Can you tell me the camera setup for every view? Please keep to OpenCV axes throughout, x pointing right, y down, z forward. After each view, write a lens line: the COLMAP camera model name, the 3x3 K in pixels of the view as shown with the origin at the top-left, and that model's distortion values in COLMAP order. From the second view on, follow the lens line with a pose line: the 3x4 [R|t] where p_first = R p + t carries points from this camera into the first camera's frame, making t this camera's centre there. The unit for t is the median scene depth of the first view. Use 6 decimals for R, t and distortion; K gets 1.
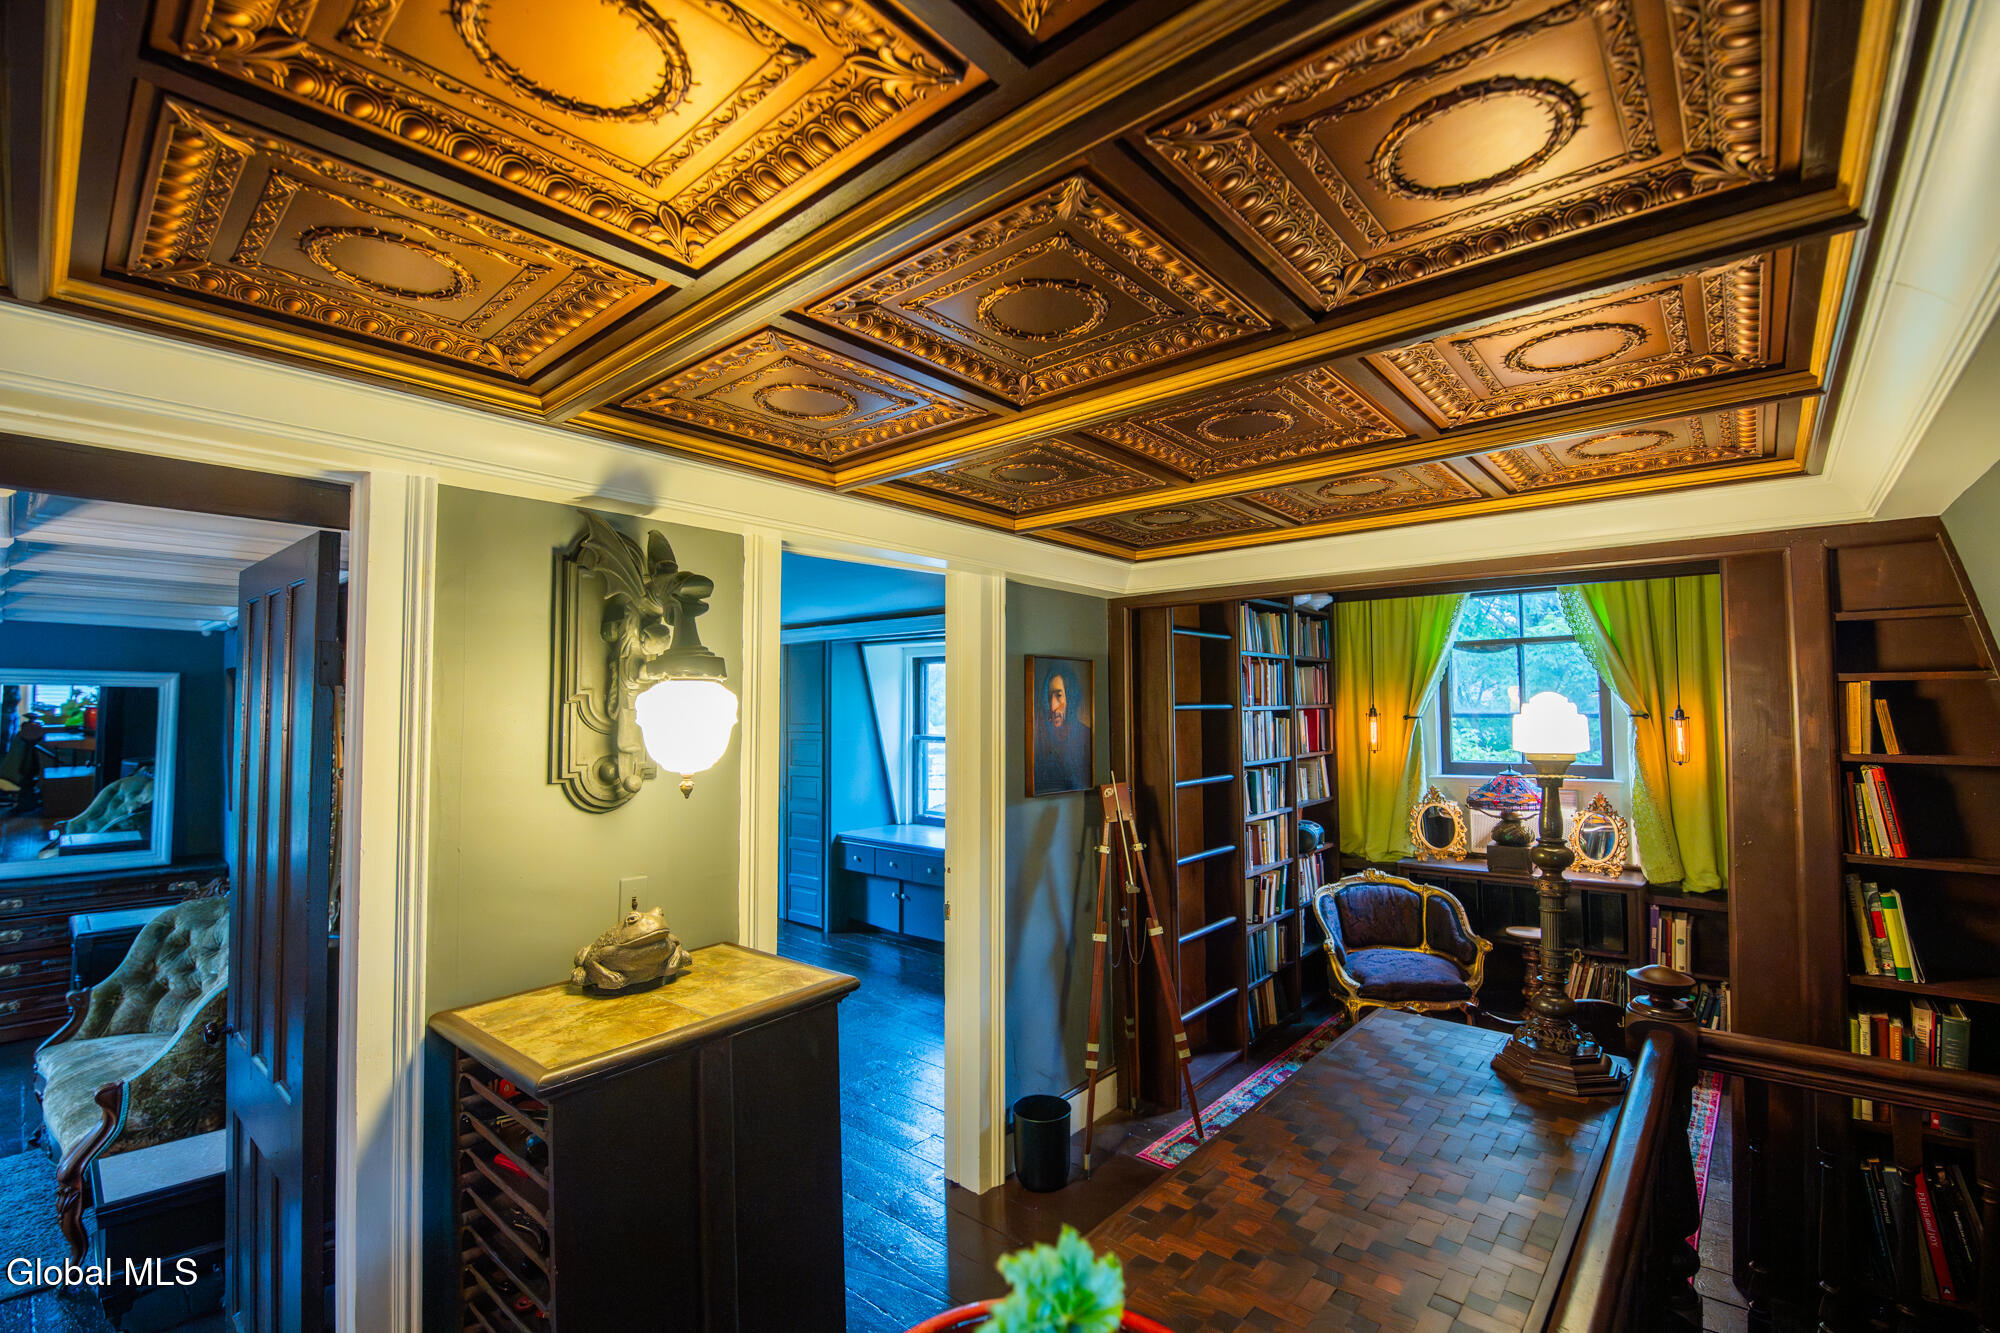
lens RADIAL K [[892.0, 0, 979.9], [0, 892.0, 666.4], [0, 0, 1]] dist [-0.002337, -0.000407]
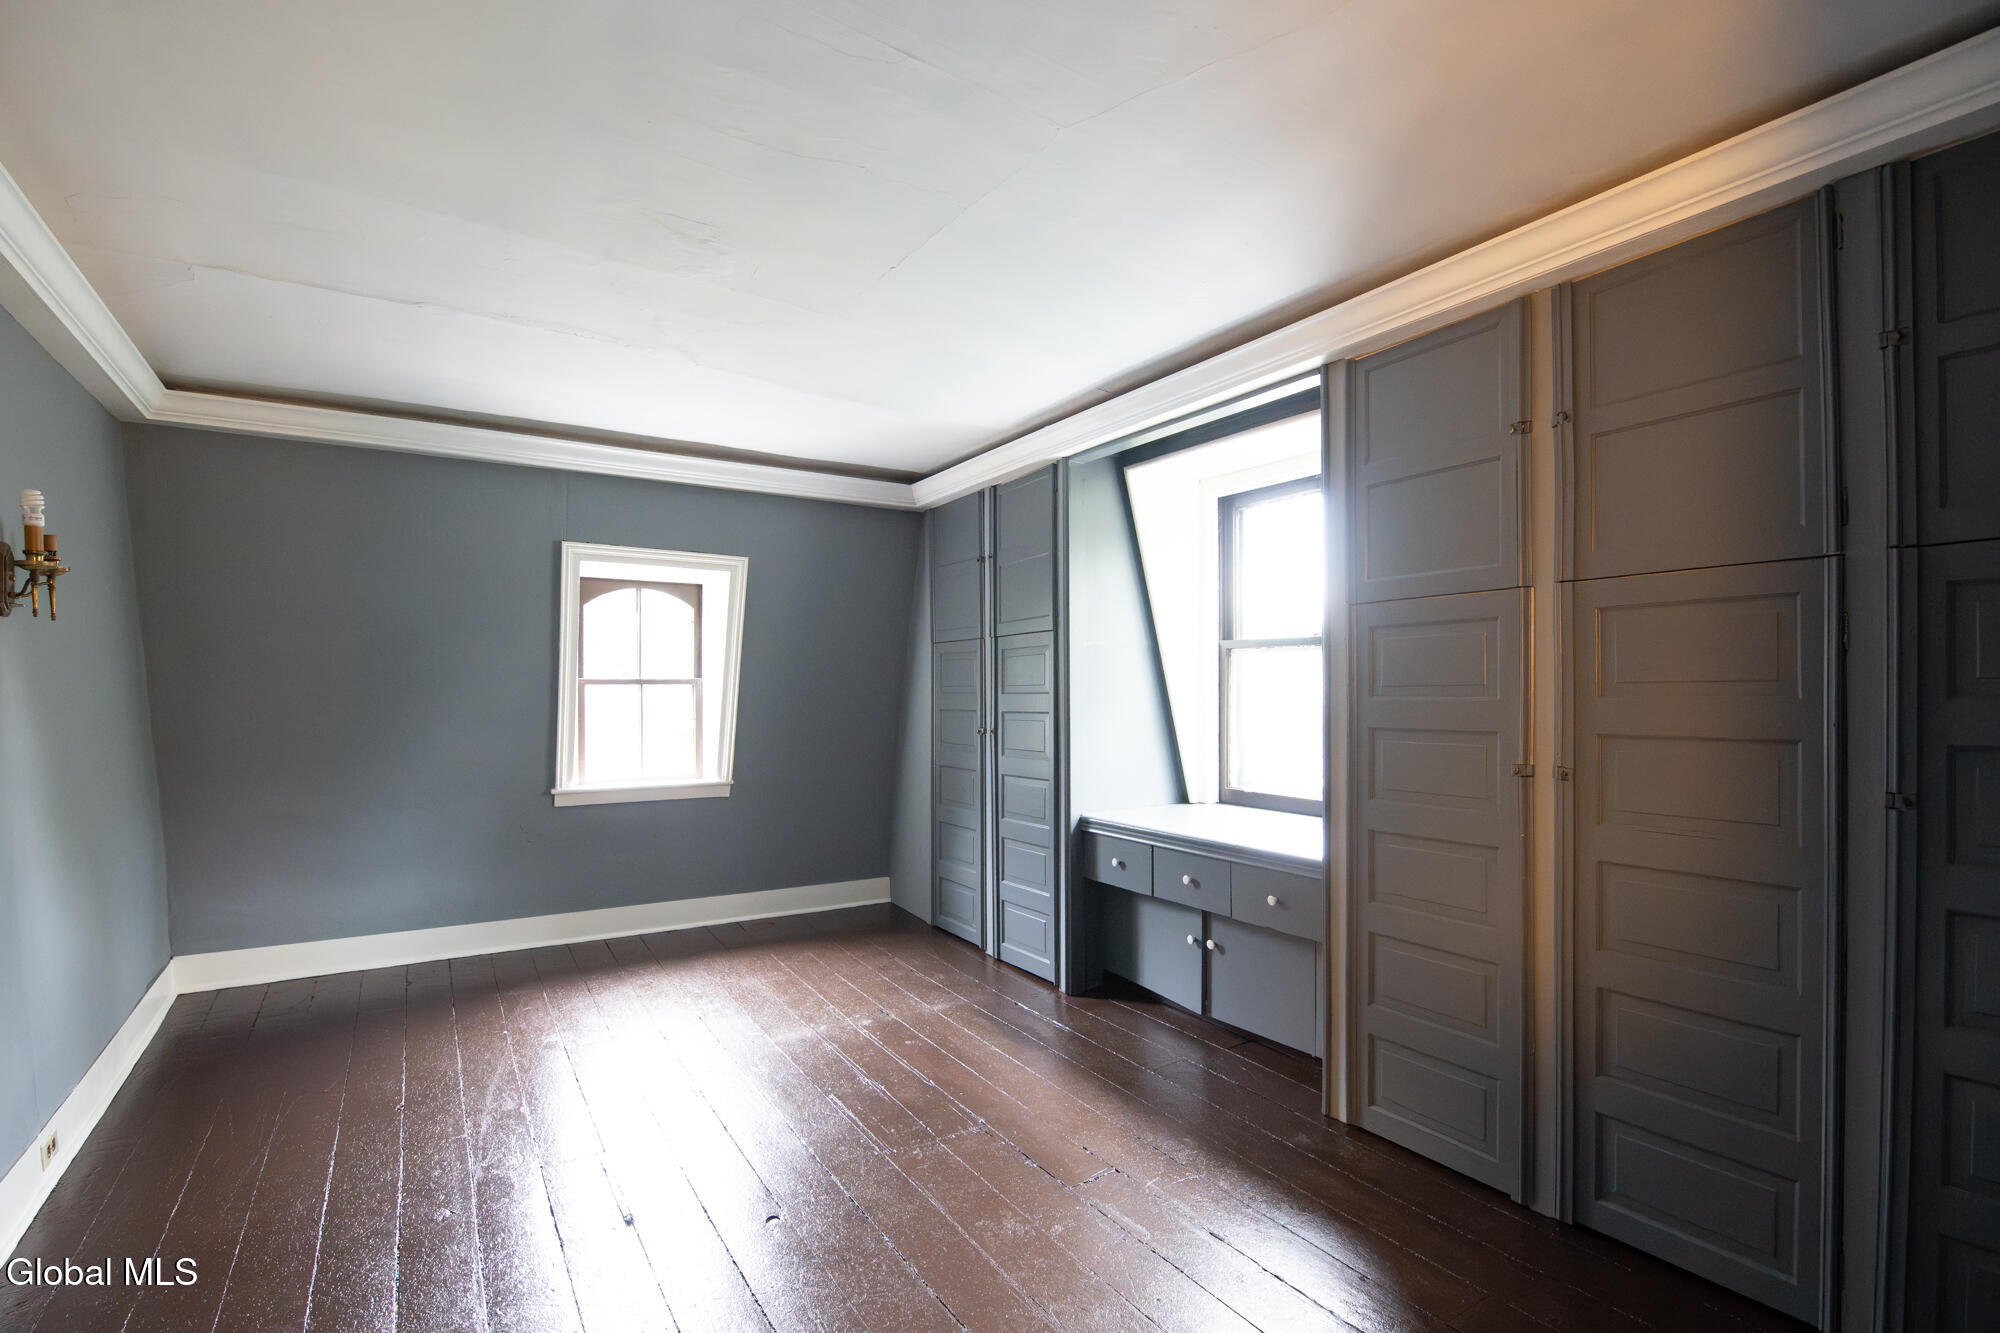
lens RADIAL K [[892.0, 0, 979.9], [0, 892.0, 666.4], [0, 0, 1]] dist [-0.002337, -0.000407]
pose [[0.961606, -0.002746, -0.274421, -0.068780], [0.011191, 0.999511, 0.029213, 0.079126], [0.274206, -0.031162, 0.961166, 0.457711]]
